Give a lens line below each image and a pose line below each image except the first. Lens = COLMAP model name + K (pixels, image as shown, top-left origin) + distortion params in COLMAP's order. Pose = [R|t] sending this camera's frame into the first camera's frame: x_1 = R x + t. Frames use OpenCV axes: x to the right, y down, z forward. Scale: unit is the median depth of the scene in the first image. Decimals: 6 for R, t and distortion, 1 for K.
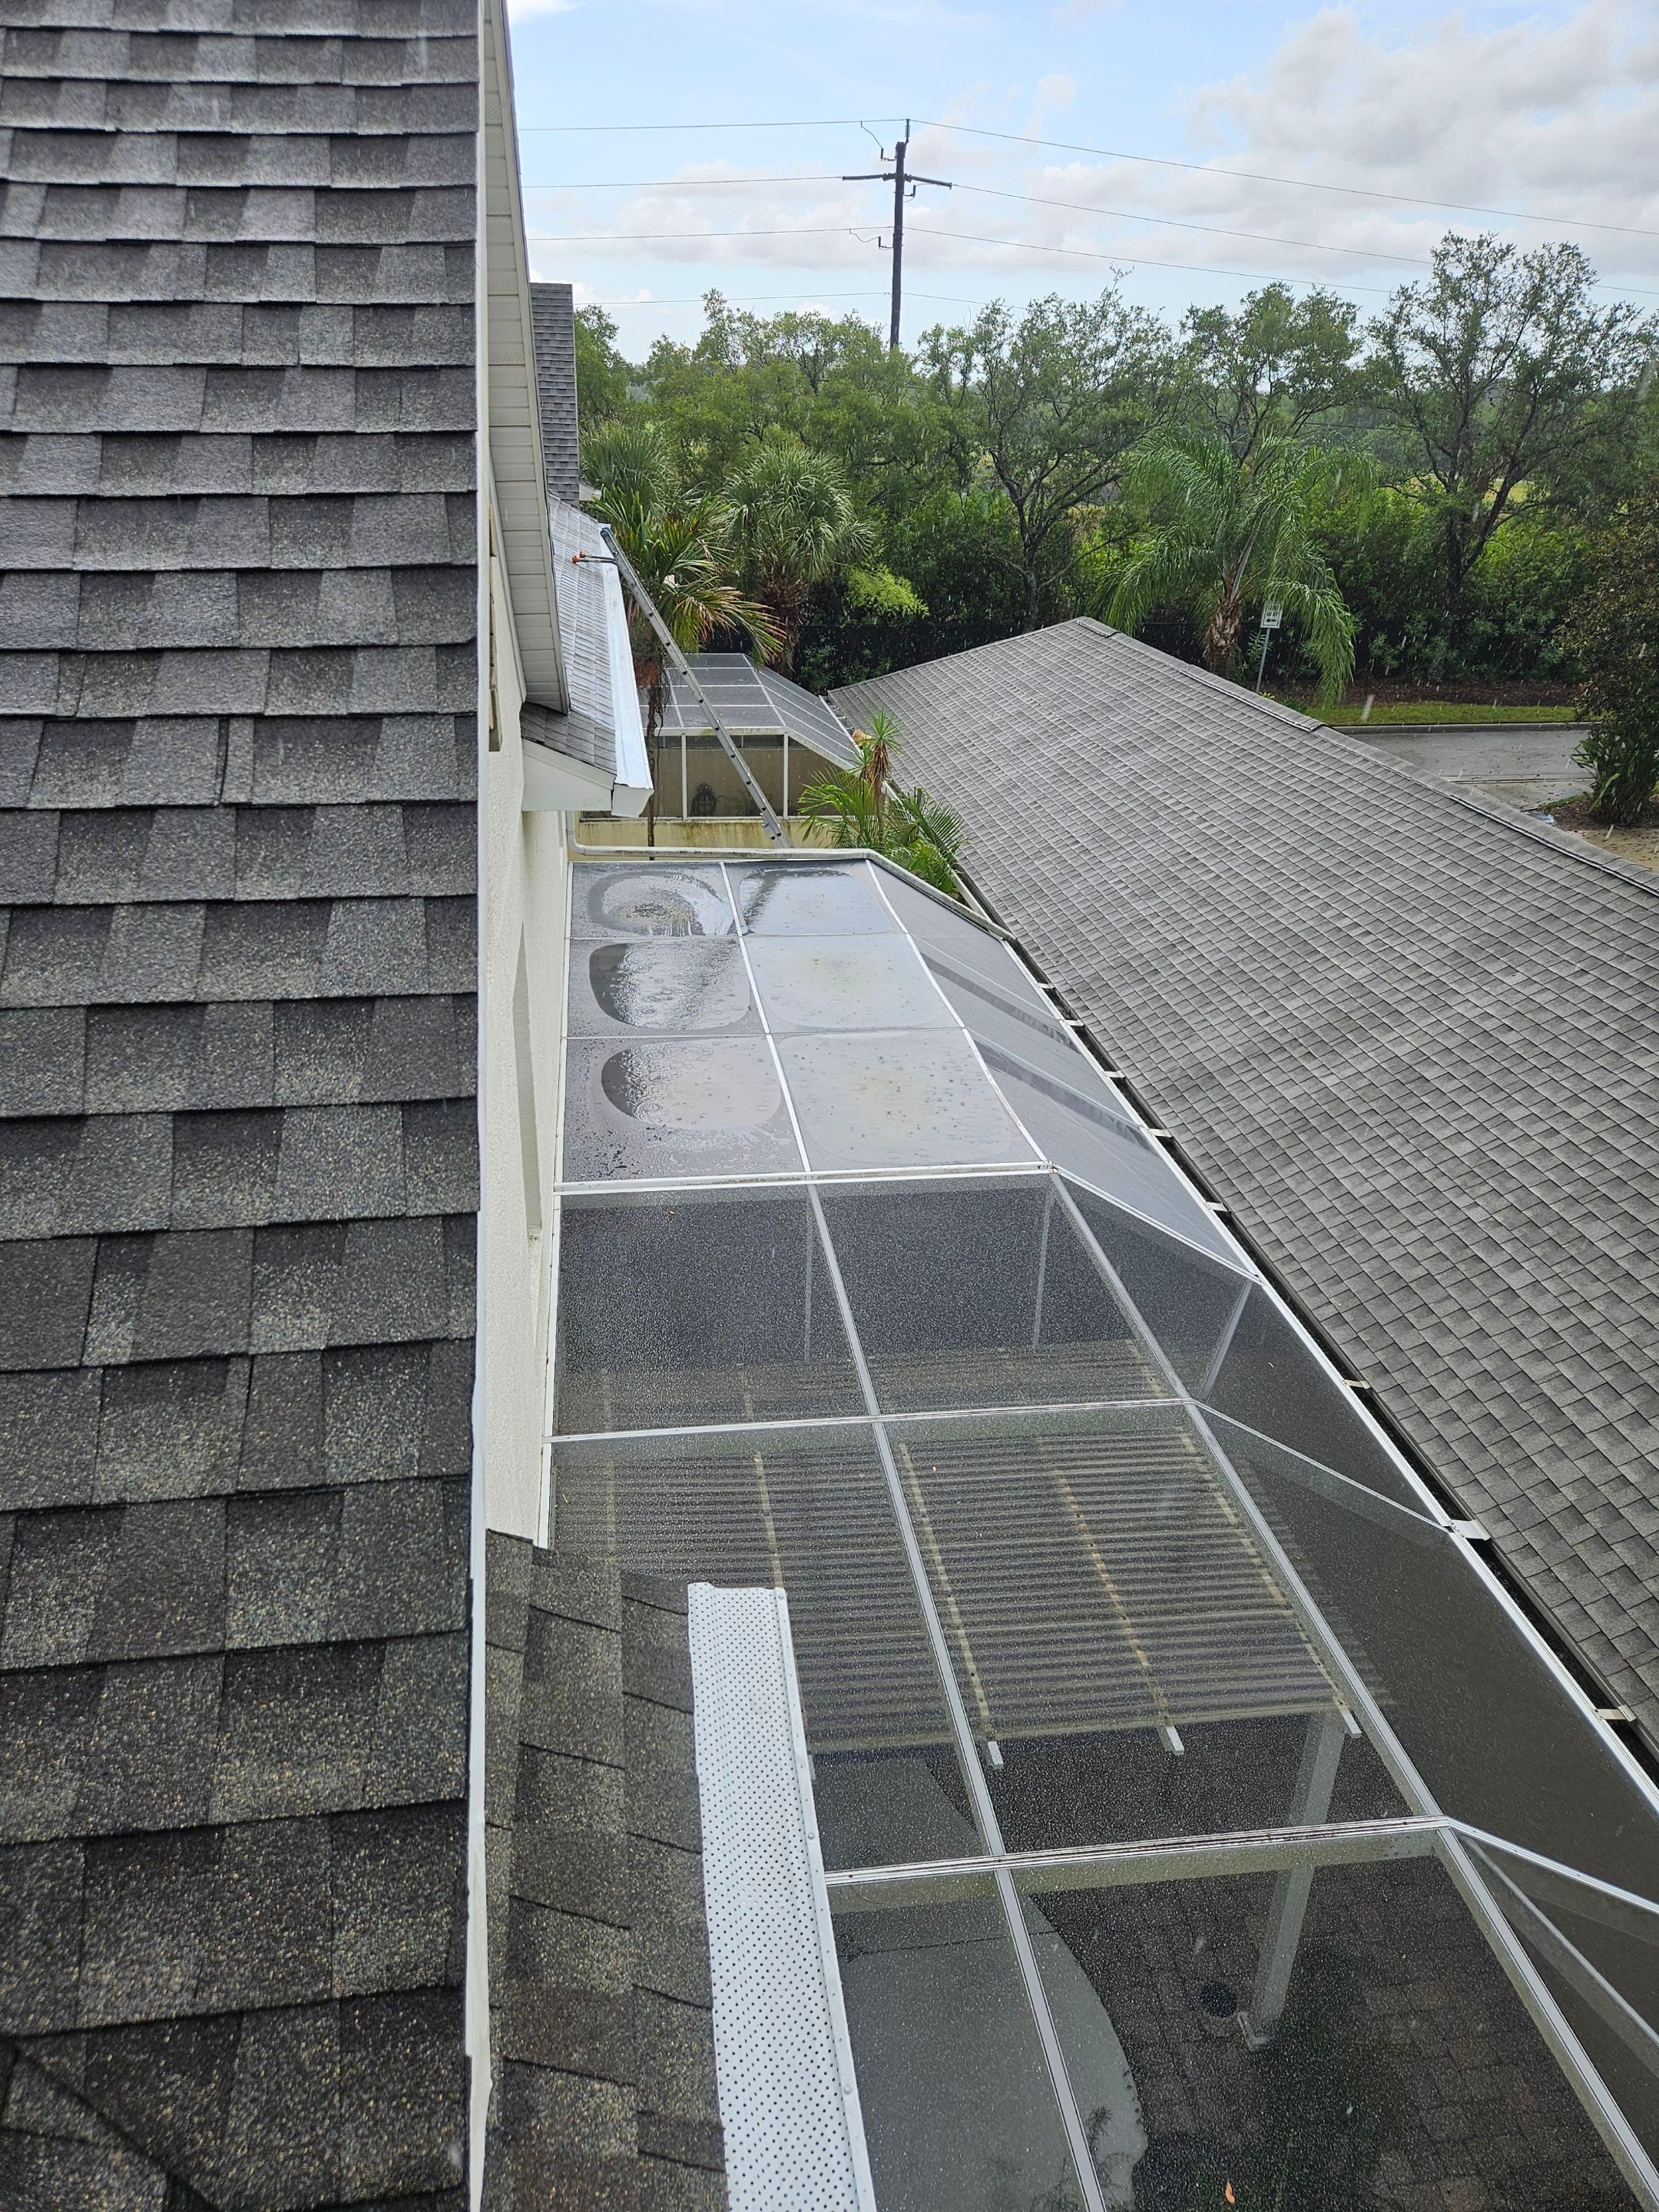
lens RADIAL K [[1584.6, 0, 866.0], [0, 1584.6, 1101.8], [0, 0, 1]] dist [0.090125, -0.071211]
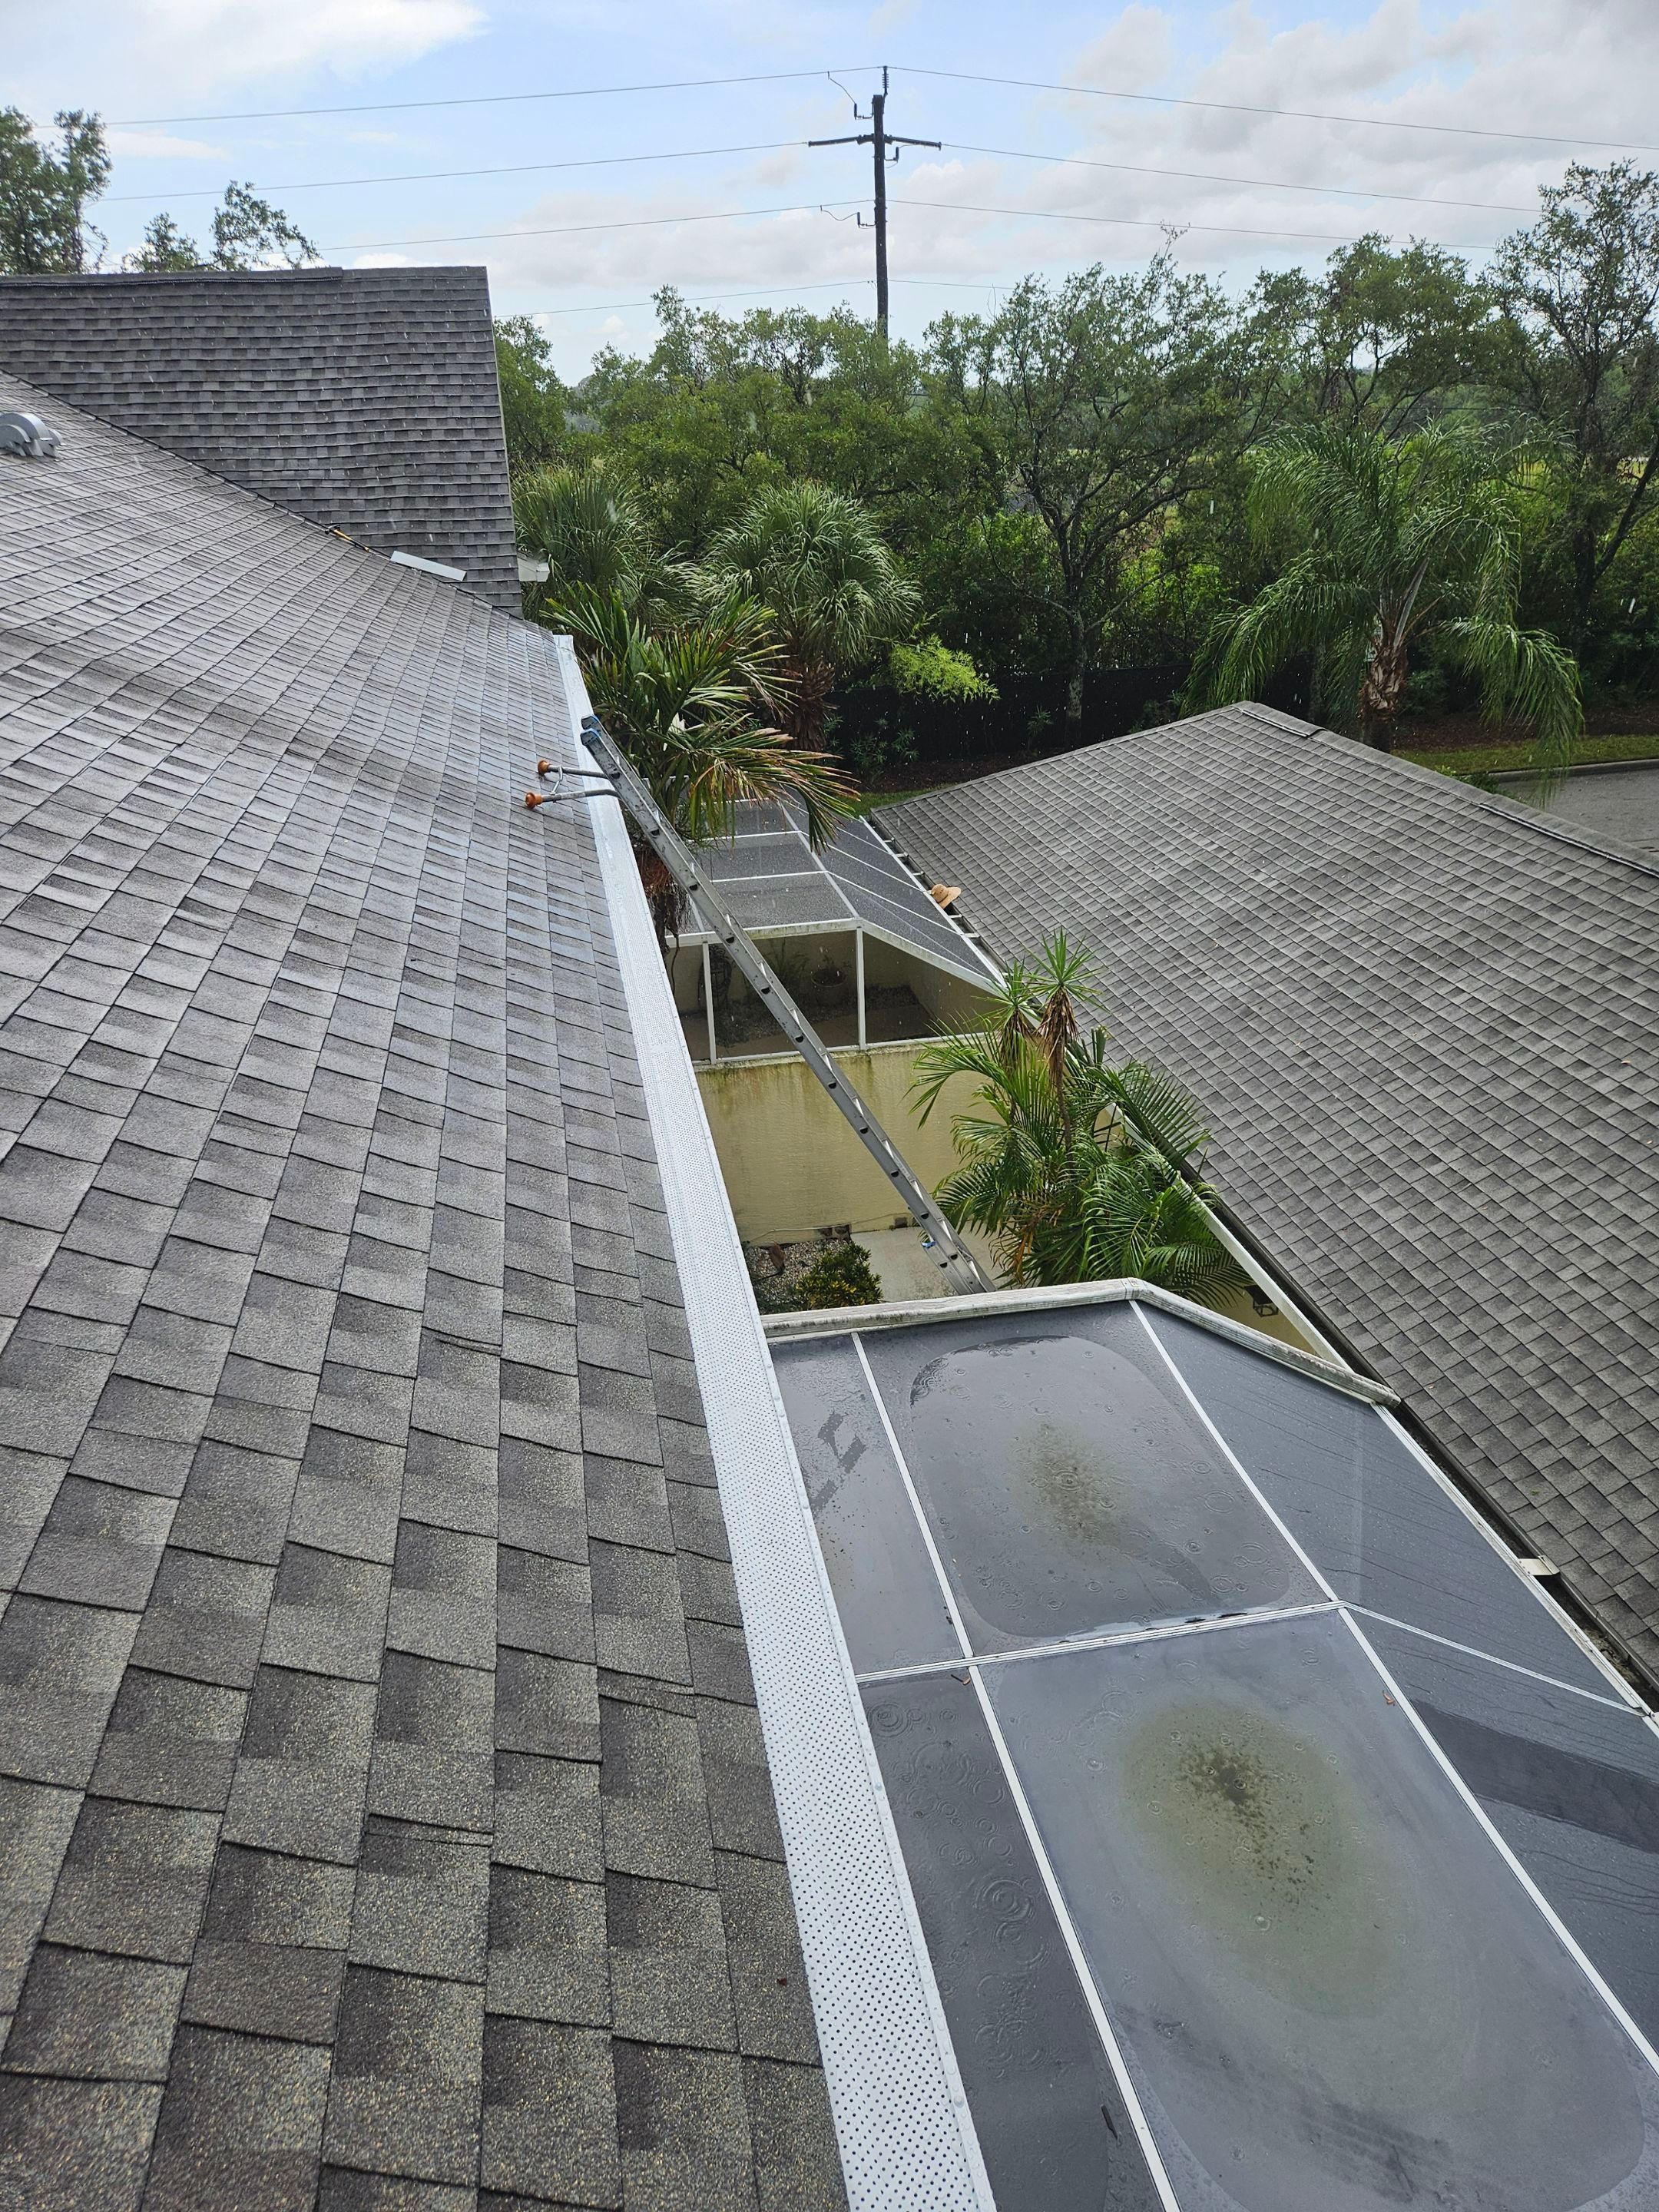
lens RADIAL K [[1509.6, 0, 849.4], [0, 1509.6, 1097.5], [0, 0, 1]] dist [0.086287, -0.080826]
pose [[0.997540, -0.068107, 0.016609, -0.044382], [0.067921, 0.997624, 0.011533, -0.108194], [-0.017355, -0.010377, 0.999796, 0.240137]]
